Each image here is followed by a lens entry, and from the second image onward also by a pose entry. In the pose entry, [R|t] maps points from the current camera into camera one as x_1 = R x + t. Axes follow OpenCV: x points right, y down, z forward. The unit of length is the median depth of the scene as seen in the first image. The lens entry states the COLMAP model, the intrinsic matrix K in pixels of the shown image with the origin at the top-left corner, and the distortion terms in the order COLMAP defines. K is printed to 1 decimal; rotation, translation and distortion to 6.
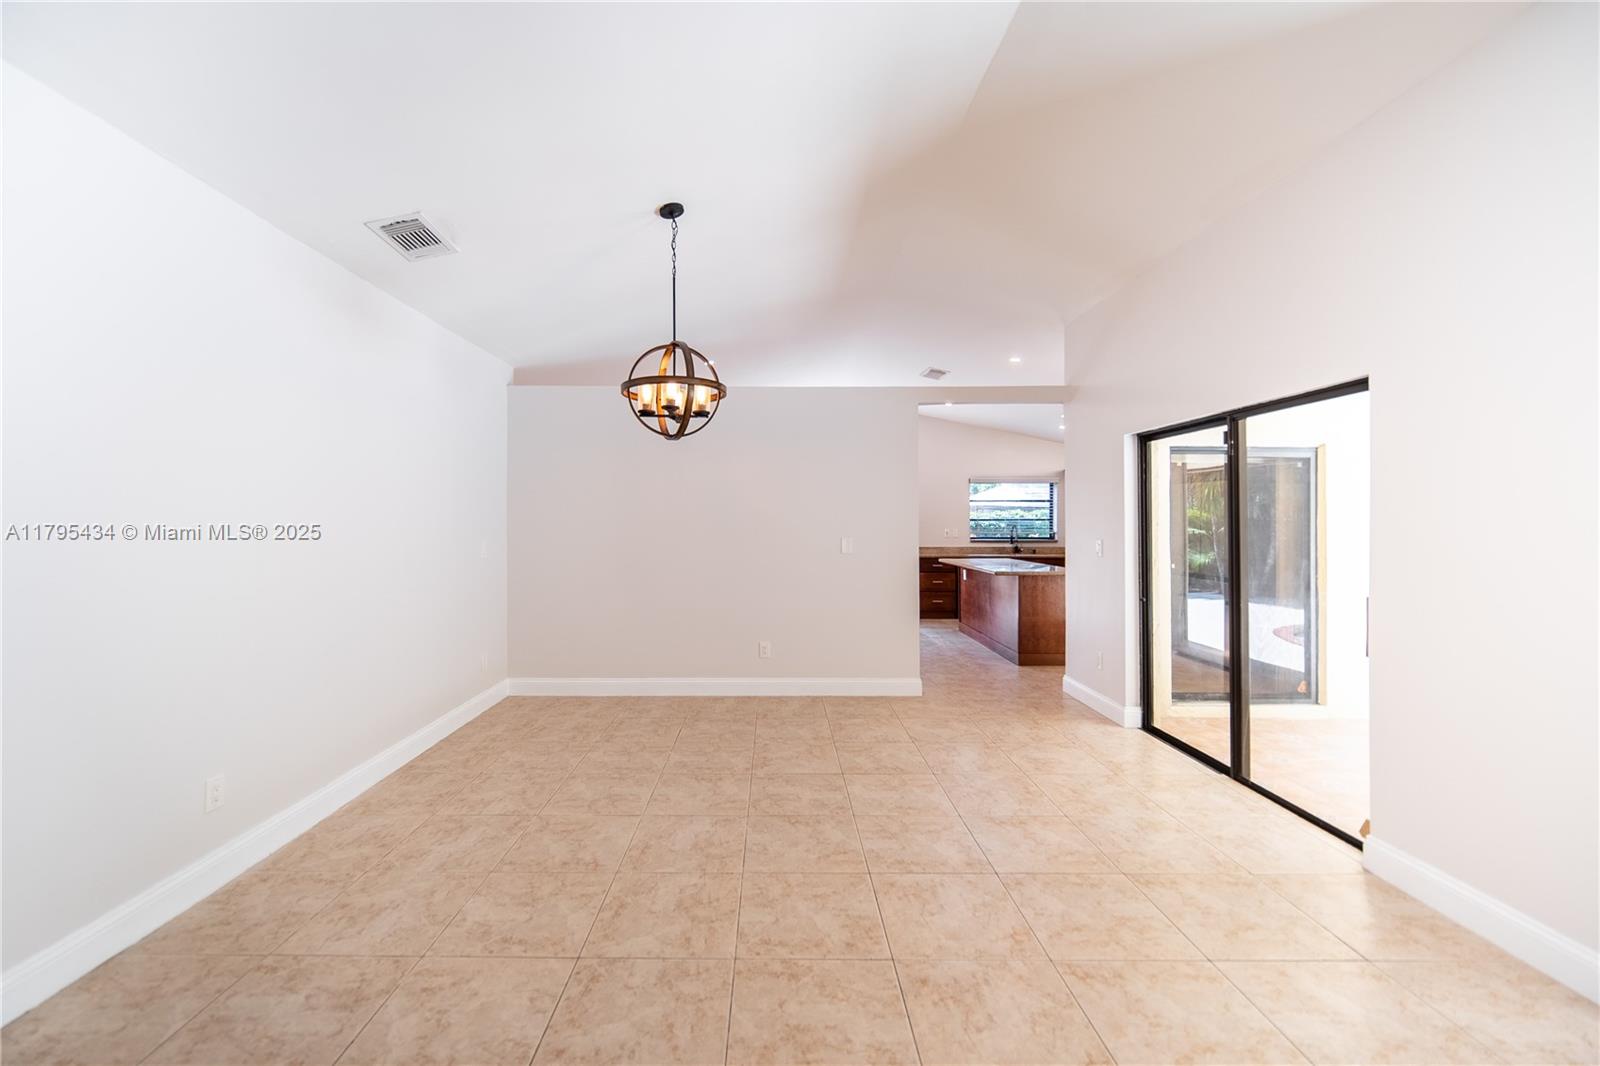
lens RADIAL K [[631.6, 0, 772.0], [0, 631.6, 513.7], [0, 0, 1]] dist [-0.002870, -0.000252]
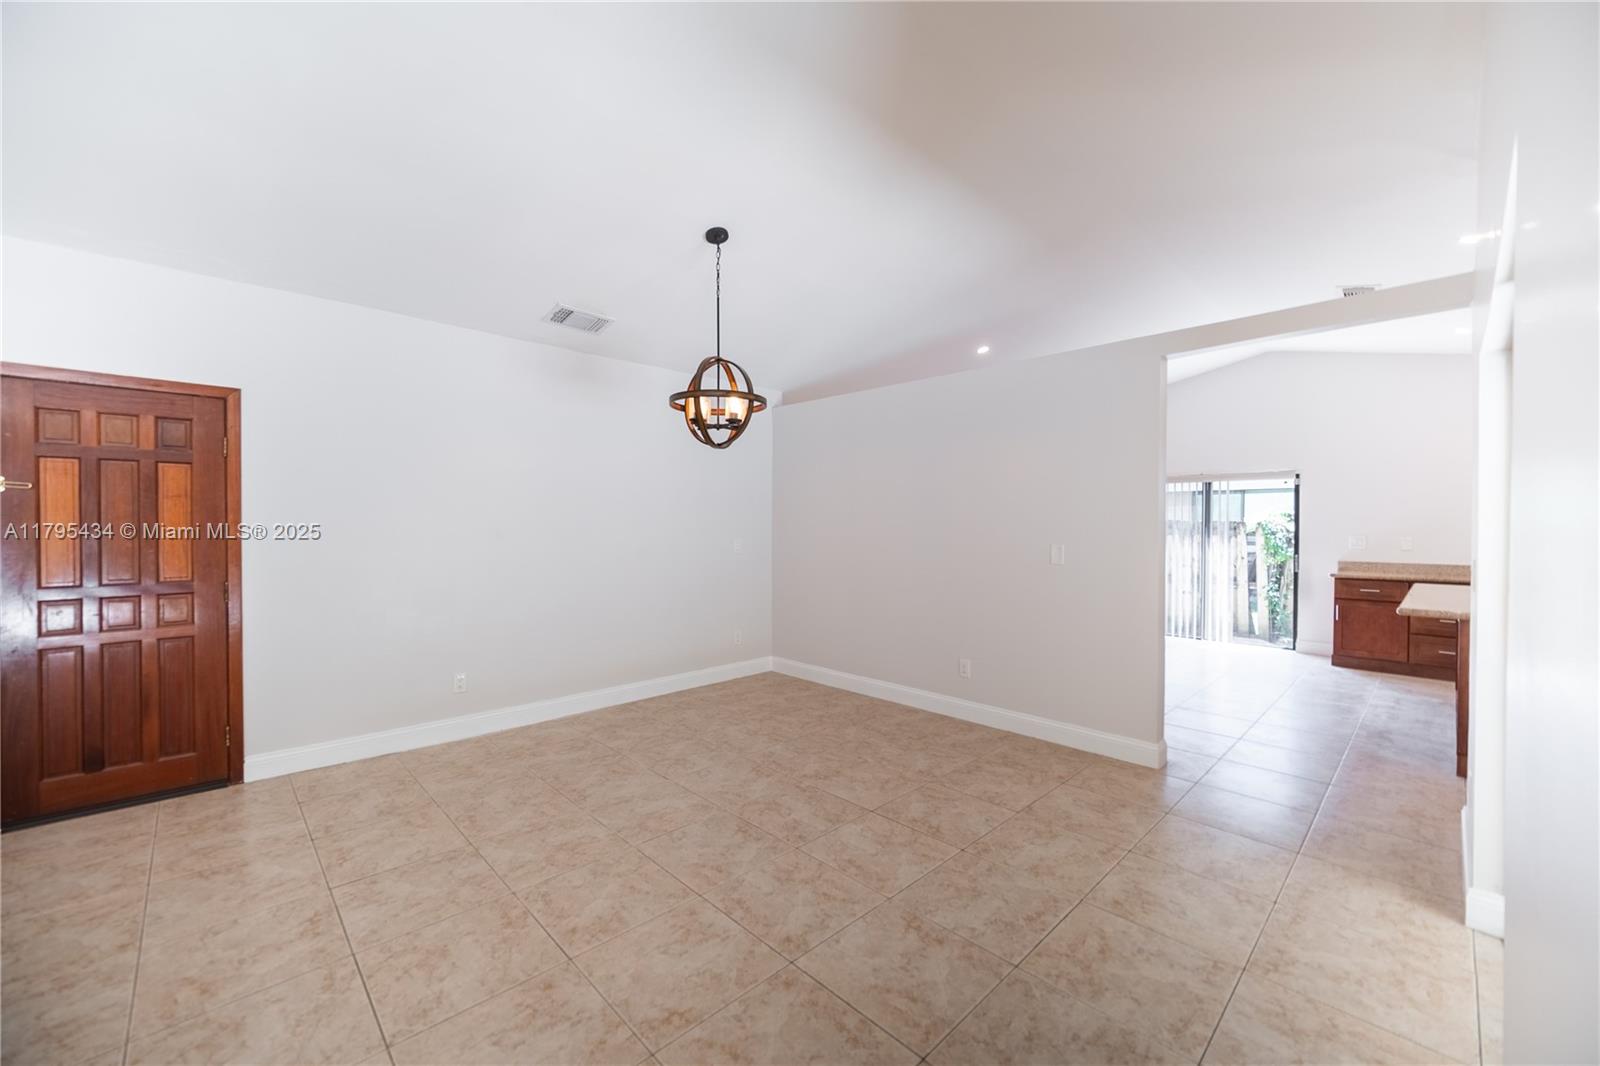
lens RADIAL K [[624.0, 0, 800.8], [0, 624.0, 525.6], [0, 0, 1]] dist [-0.001527, -0.000145]
pose [[0.703301, 0.003657, -0.710883, 0.688027], [0.008926, 0.999863, 0.013975, 0.001119], [0.710836, -0.016174, 0.703172, 0.339570]]
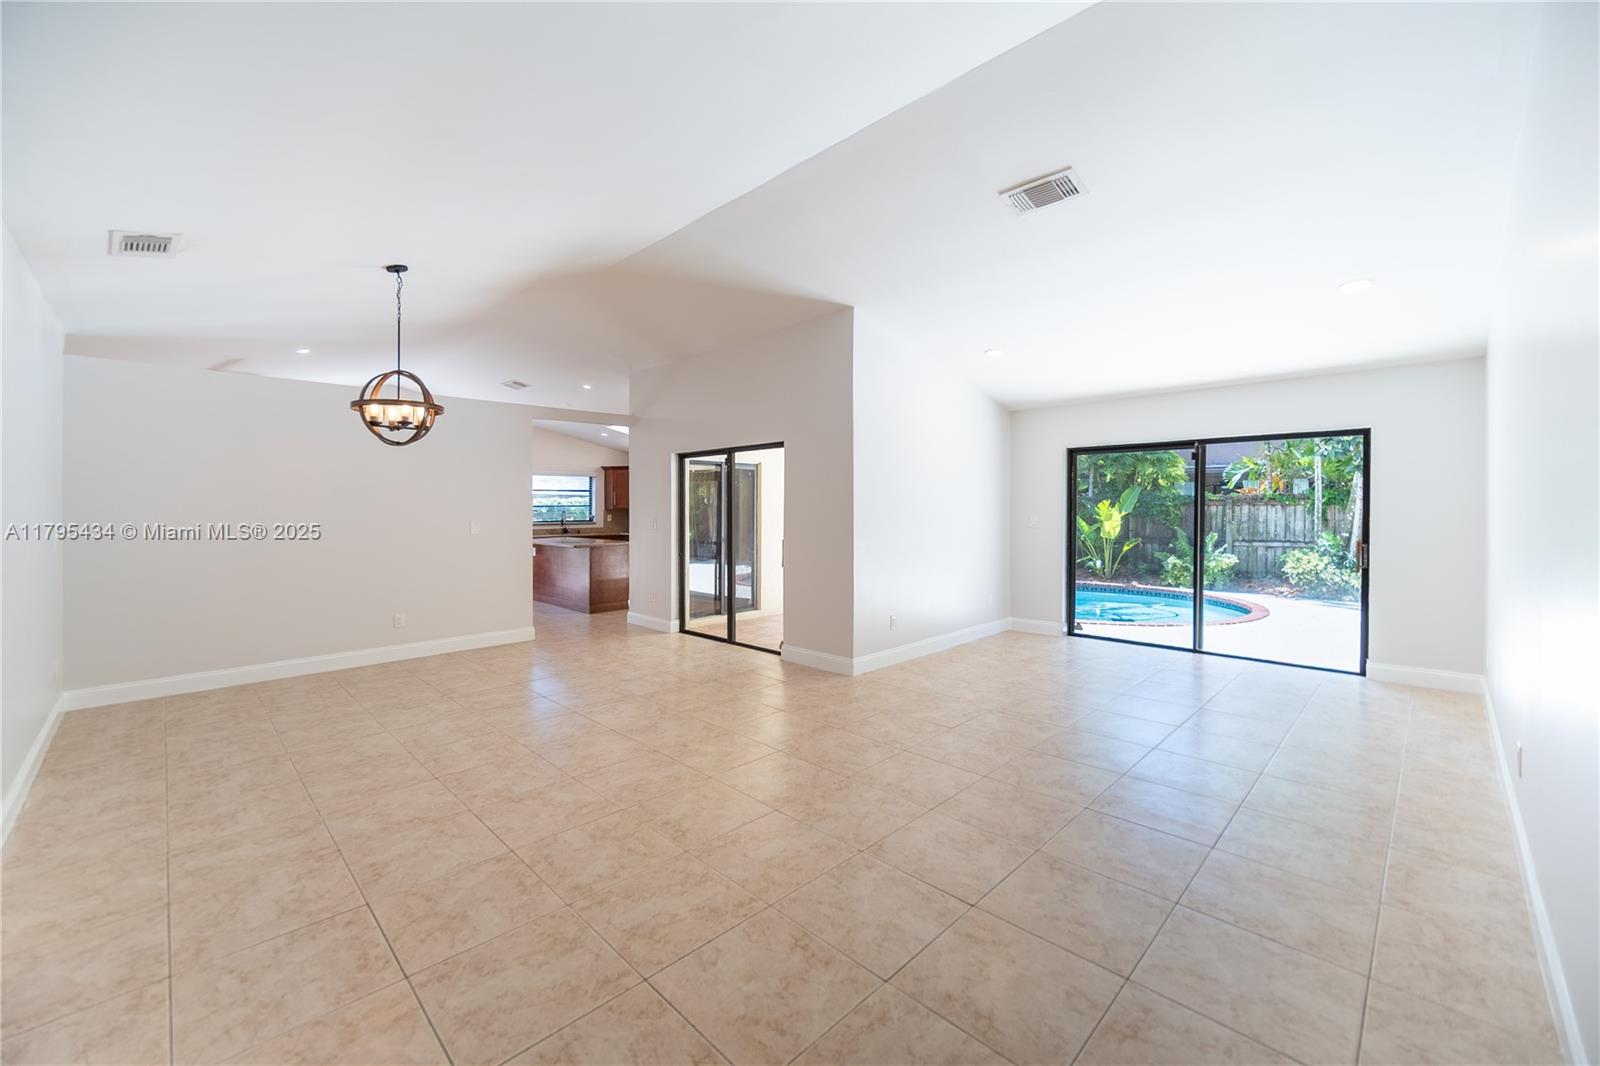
lens RADIAL K [[631.6, 0, 772.0], [0, 631.6, 513.7], [0, 0, 1]] dist [-0.002870, -0.000252]
pose [[0.724120, -0.013389, 0.689544, -0.471008], [-0.001610, 0.999776, 0.021104, -0.005148], [-0.689672, -0.016392, 0.723936, -0.448281]]
